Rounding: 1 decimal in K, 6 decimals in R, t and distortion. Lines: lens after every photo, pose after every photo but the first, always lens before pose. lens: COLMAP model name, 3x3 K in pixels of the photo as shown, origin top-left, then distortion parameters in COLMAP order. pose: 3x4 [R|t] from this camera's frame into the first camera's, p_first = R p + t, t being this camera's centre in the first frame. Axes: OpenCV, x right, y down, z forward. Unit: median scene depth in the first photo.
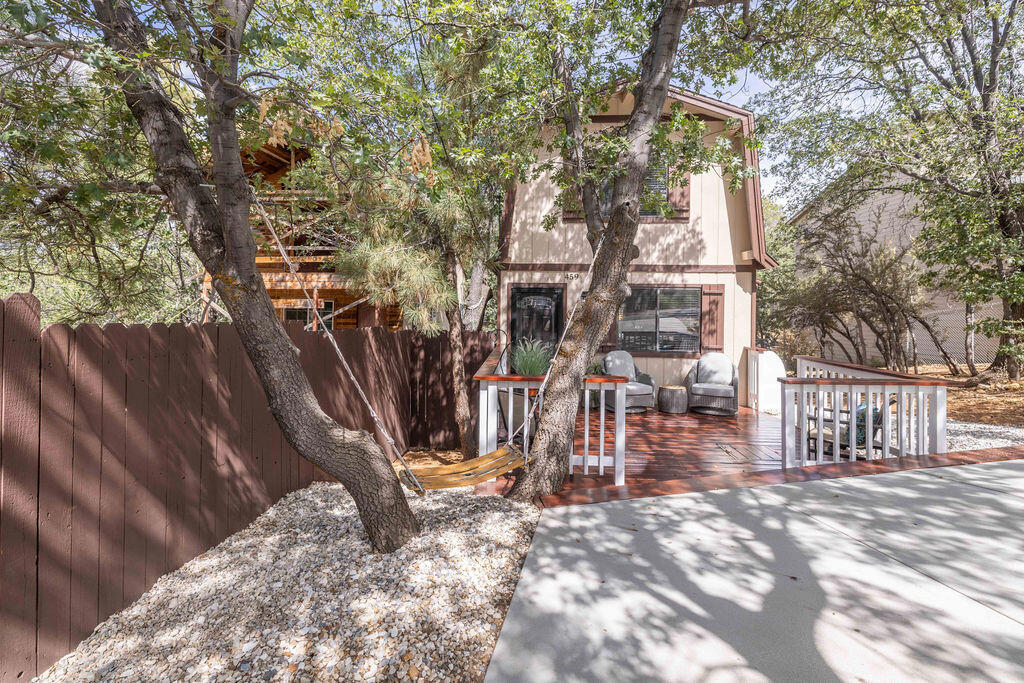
lens RADIAL K [[444.3, 0, 509.5], [0, 444.3, 297.0], [0, 0, 1]] dist [0.000830, -0.000087]
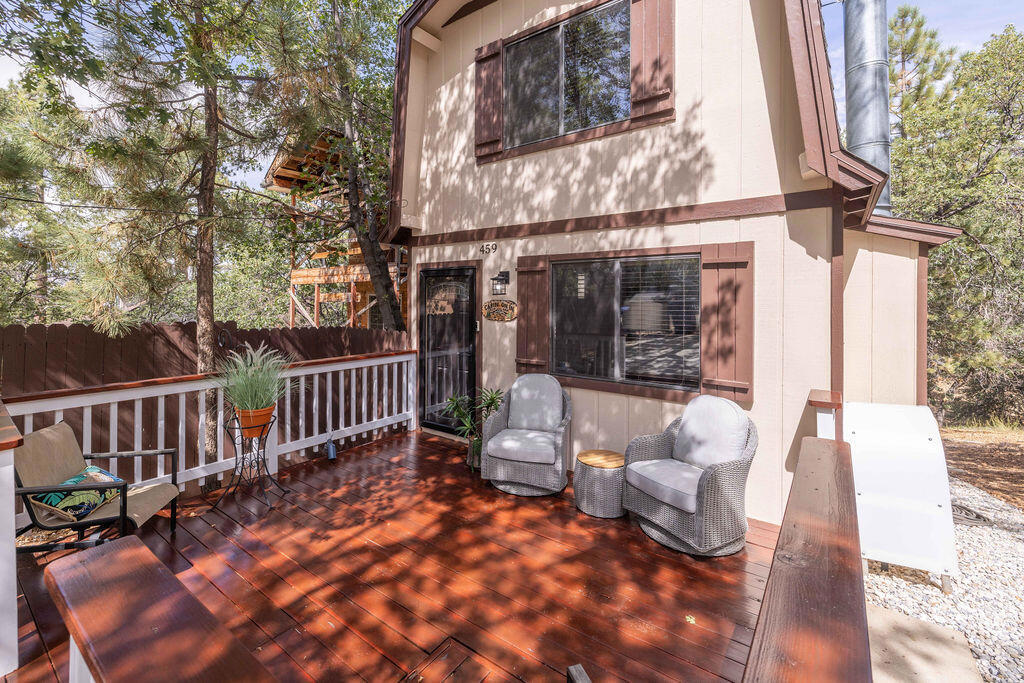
lens RADIAL K [[444.3, 0, 509.5], [0, 444.3, 297.0], [0, 0, 1]] dist [0.000830, -0.000087]
pose [[0.845635, -0.009489, -0.533677, 0.534699], [0.012193, 0.999924, 0.001541, 0.023267], [0.533622, -0.007811, 0.845687, 0.524964]]
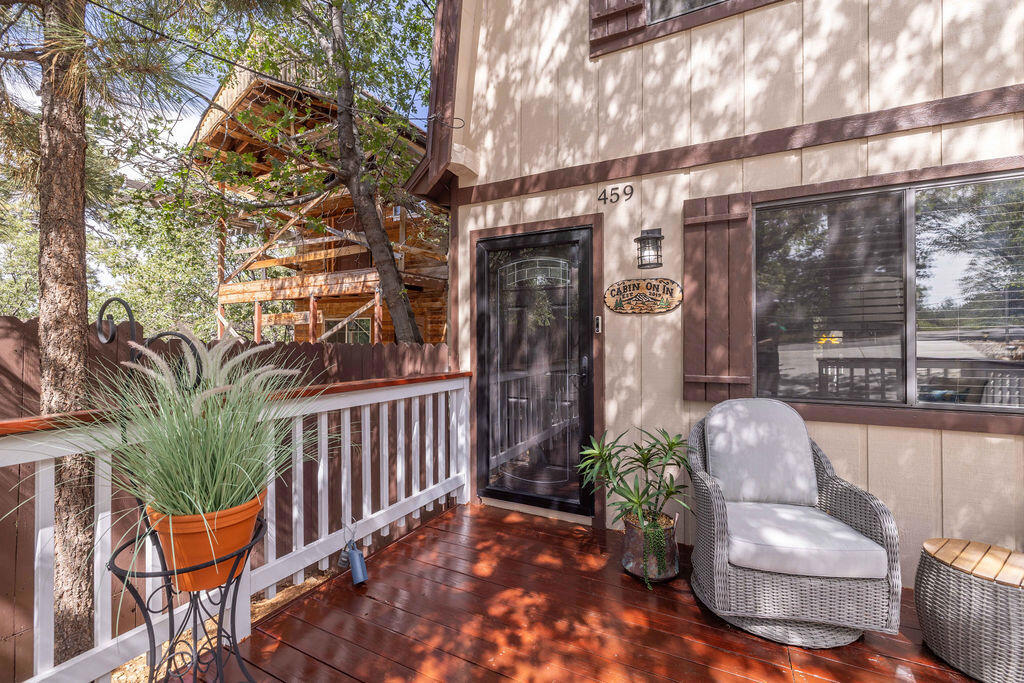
lens RADIAL K [[448.6, 0, 520.5], [0, 448.6, 334.9], [0, 0, 1]] dist [-0.002349, -0.000361]
pose [[0.919821, -0.018127, -0.391918, 0.226470], [0.017447, 0.999834, -0.005295, 0.078047], [0.391949, -0.001968, 0.919985, 0.670687]]
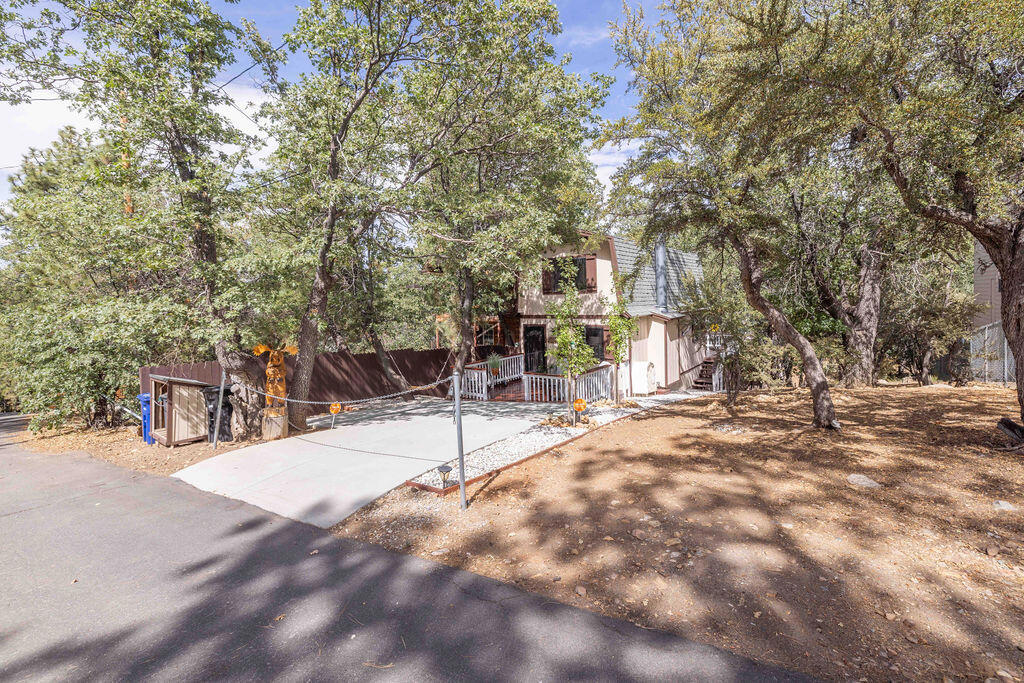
lens RADIAL K [[444.3, 0, 509.5], [0, 444.3, 297.0], [0, 0, 1]] dist [0.000830, -0.000087]
pose [[0.823068, -0.039912, -0.566538, 1.243792], [0.051996, 0.998634, 0.005188, -0.190023], [0.565557, -0.033728, 0.824019, -0.837439]]
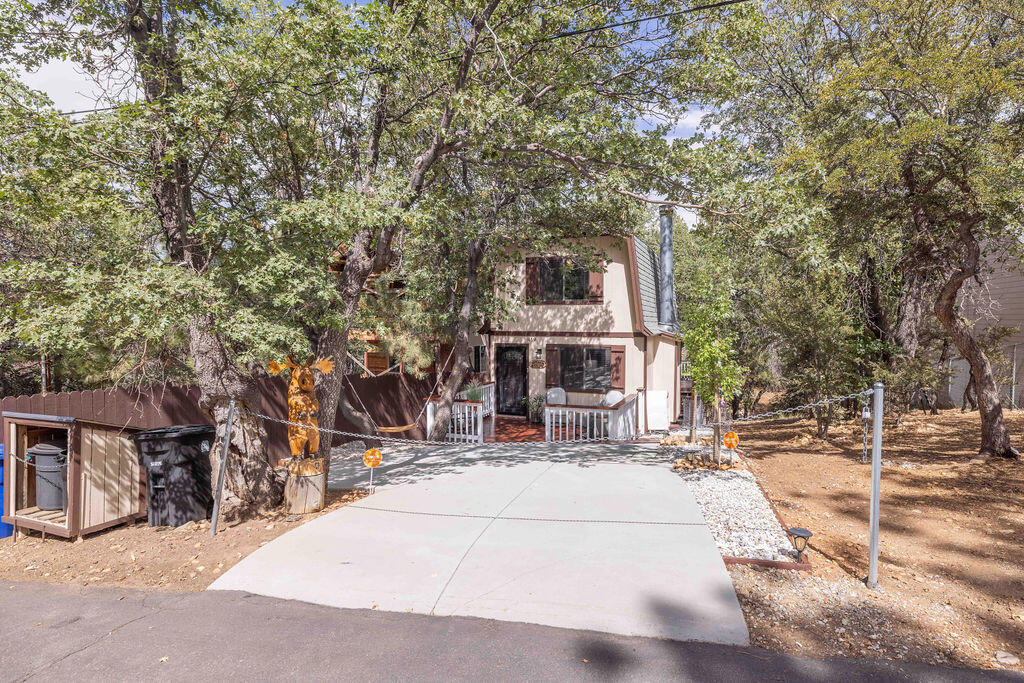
lens RADIAL K [[559.3, 0, 511.8], [0, 559.3, 309.9], [0, 0, 1]] dist [-0.005099, -0.001274]
pose [[0.948389, -0.016710, -0.316669, 0.750320], [0.018049, 0.999836, 0.001294, -0.165264], [0.316595, -0.006943, 0.948535, -0.953146]]
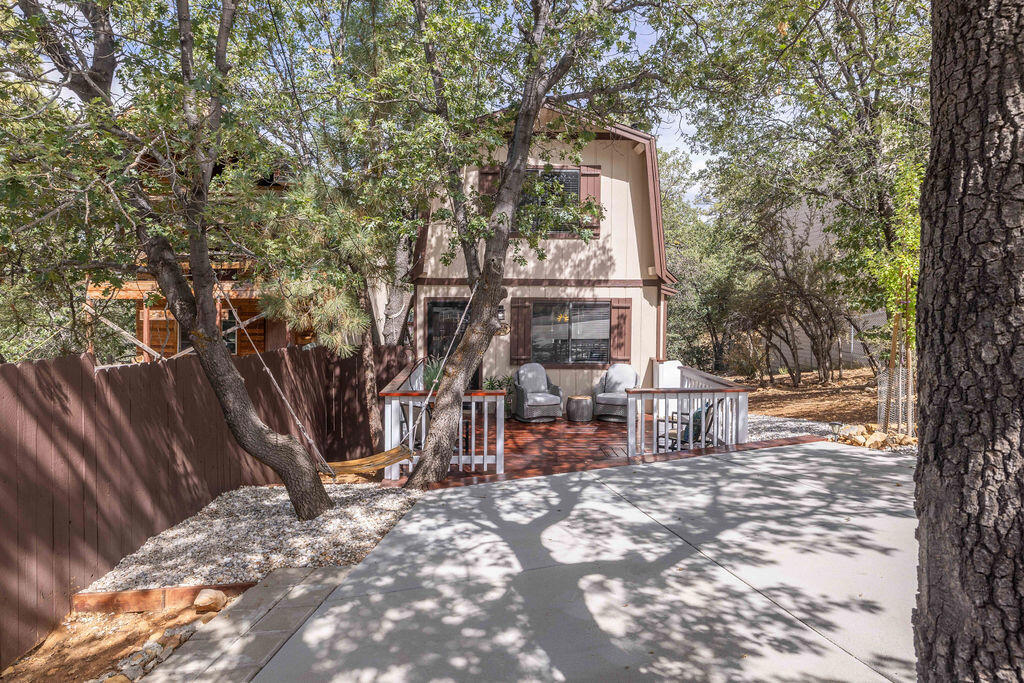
lens RADIAL K [[580.9, 0, 512.8], [0, 580.9, 287.5], [0, 0, 1]] dist [0.000160, 0.000653]
pose [[0.995751, -0.006808, 0.091833, 0.081199], [0.006004, 0.999941, 0.009020, -0.070936], [-0.091889, -0.008430, 0.995734, -0.352910]]
